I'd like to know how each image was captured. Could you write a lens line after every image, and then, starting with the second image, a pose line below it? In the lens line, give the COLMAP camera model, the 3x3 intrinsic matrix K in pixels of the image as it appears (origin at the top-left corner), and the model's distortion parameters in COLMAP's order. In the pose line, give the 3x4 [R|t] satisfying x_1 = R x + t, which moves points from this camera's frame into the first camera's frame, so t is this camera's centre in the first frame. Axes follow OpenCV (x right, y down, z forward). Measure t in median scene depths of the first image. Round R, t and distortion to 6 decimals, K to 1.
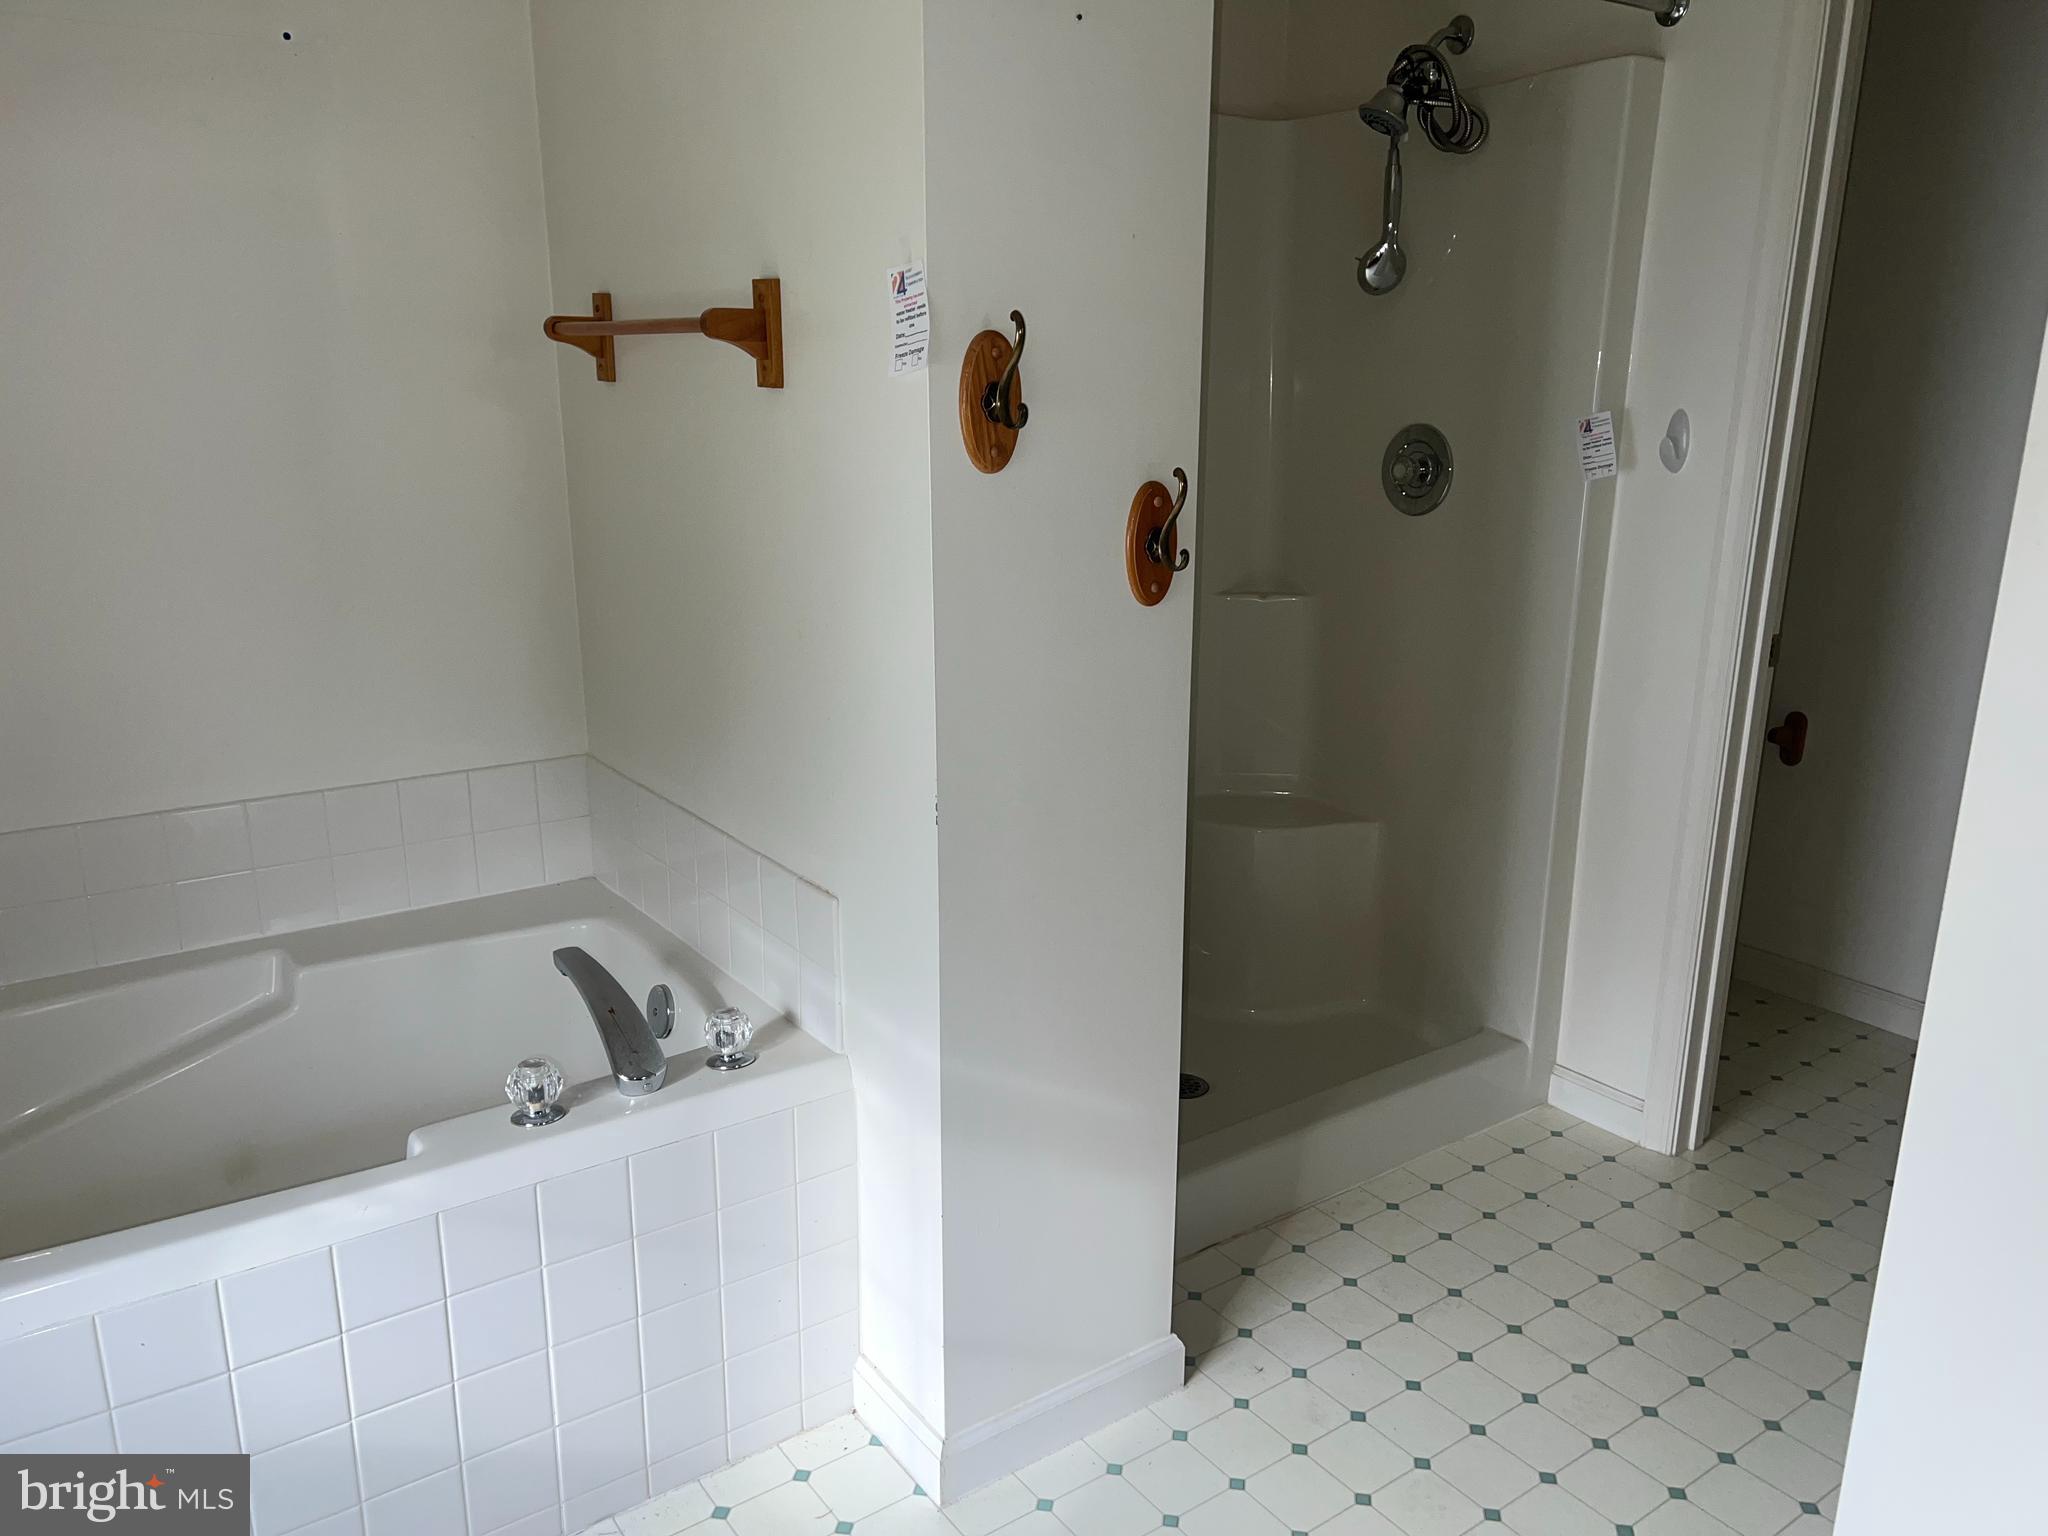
lens RADIAL K [[1528.3, 0, 1026.9], [0, 1528.3, 780.6], [0, 0, 1]] dist [0.012655, 0.001792]
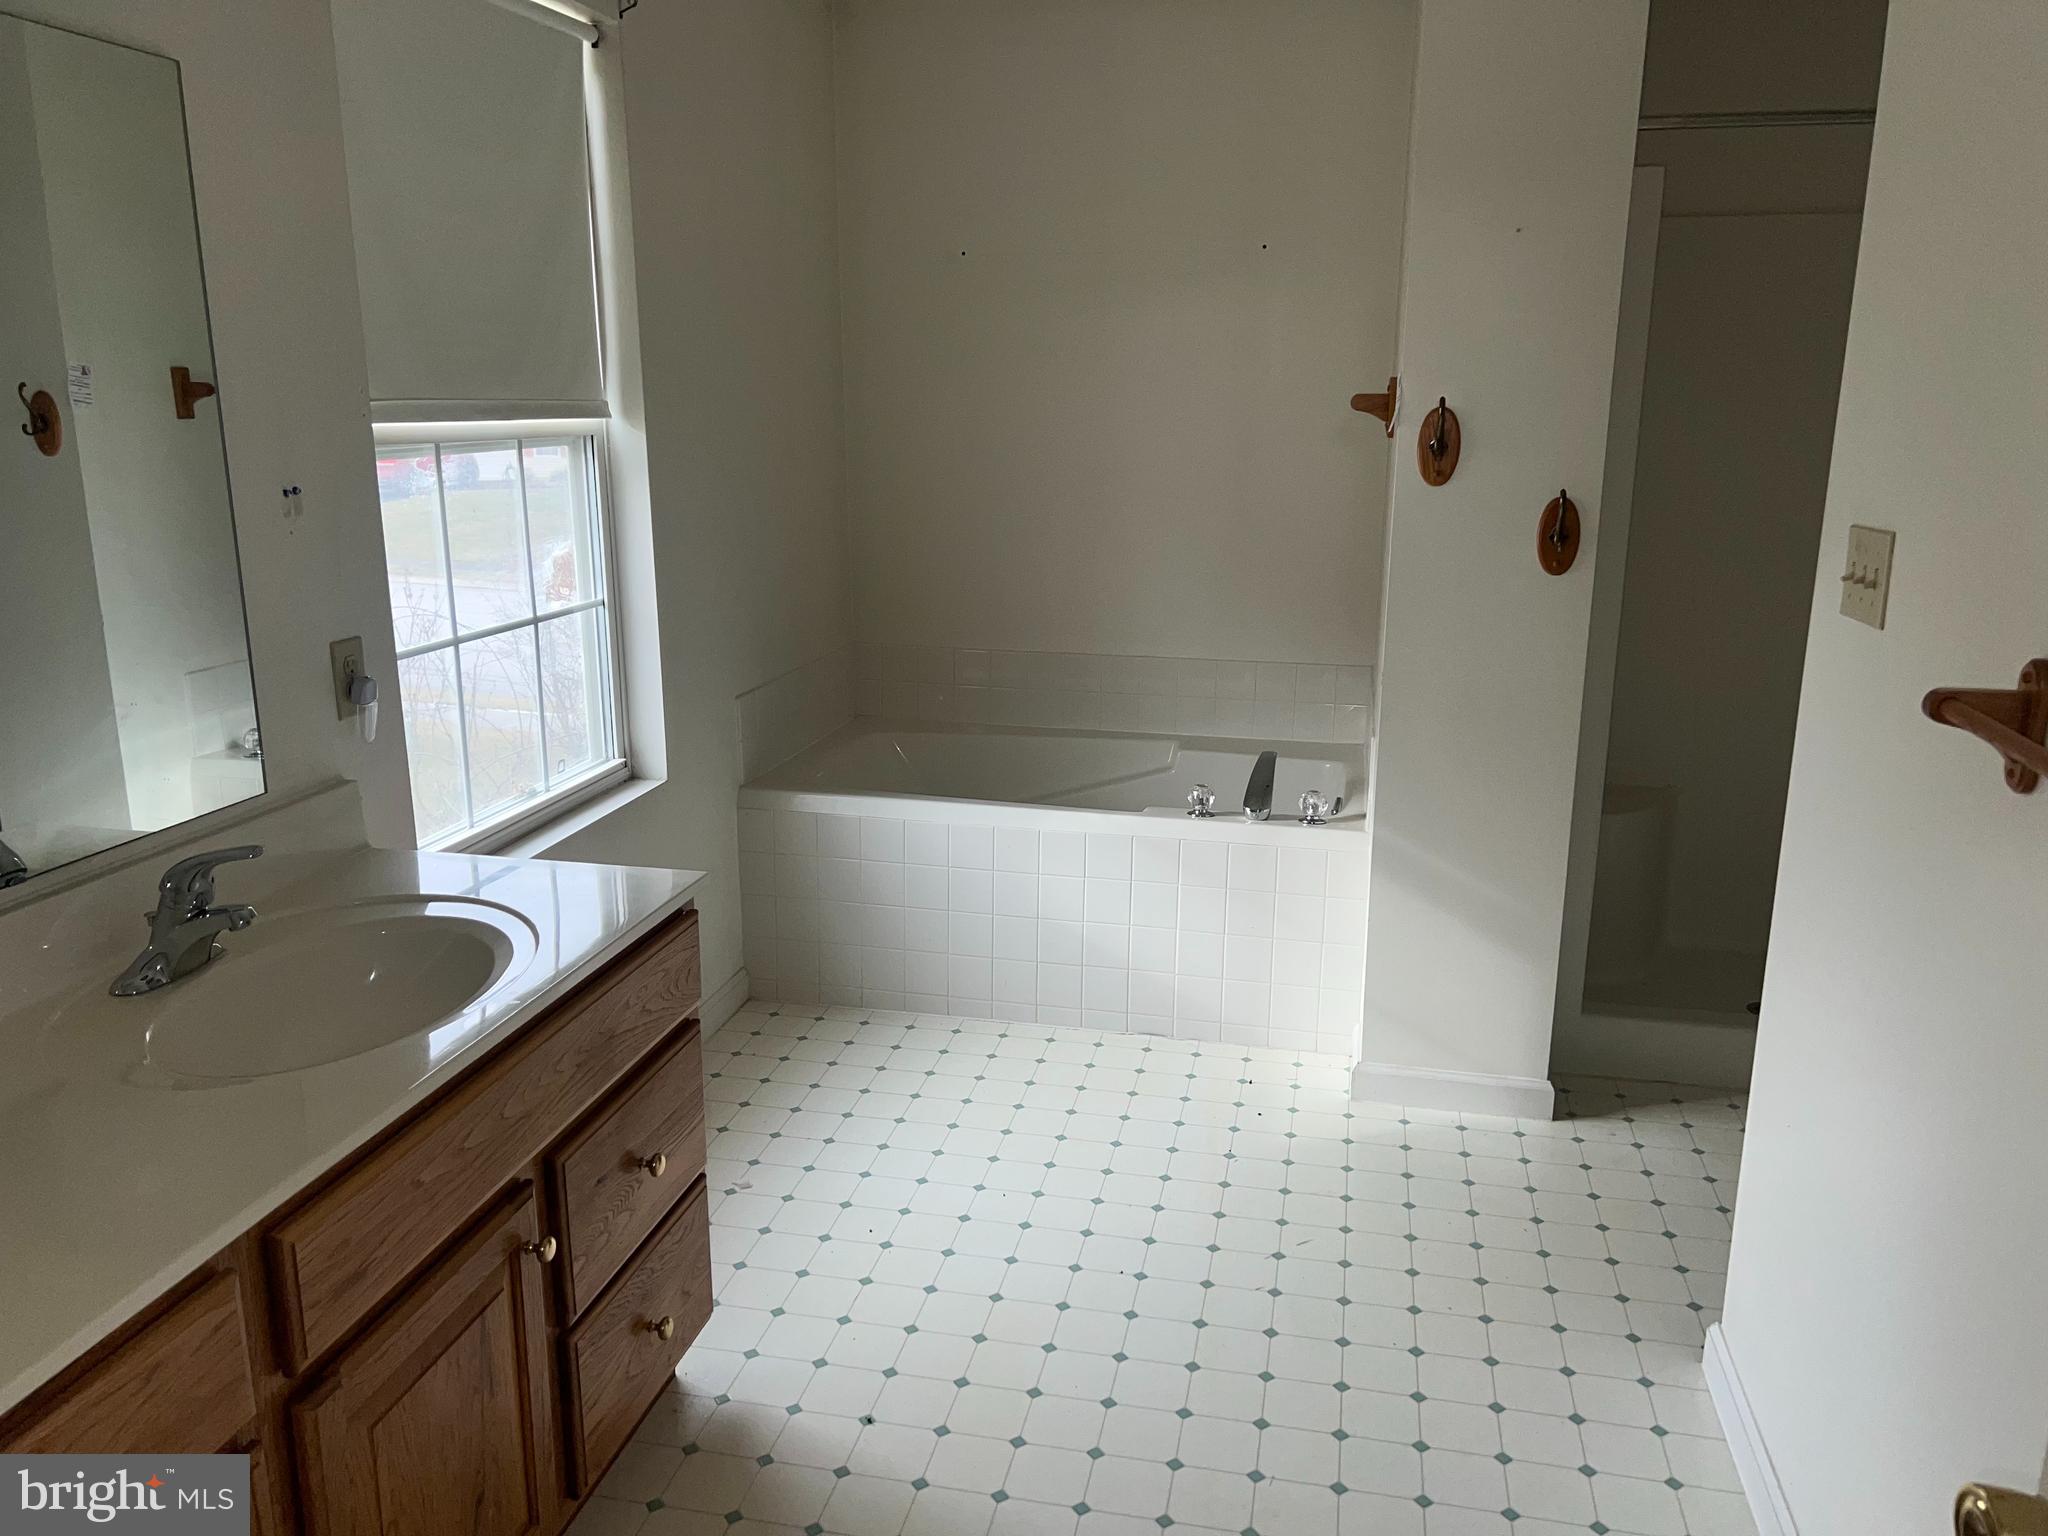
lens RADIAL K [[1528.3, 0, 1020.0], [0, 1528.3, 764.9], [0, 0, 1]] dist [0.012655, 0.001792]
pose [[0.662592, 0.170199, -0.729386, 0.886671], [-0.200095, 0.978668, 0.046596, 0.112284], [0.721757, 0.115072, 0.682514, -0.457309]]
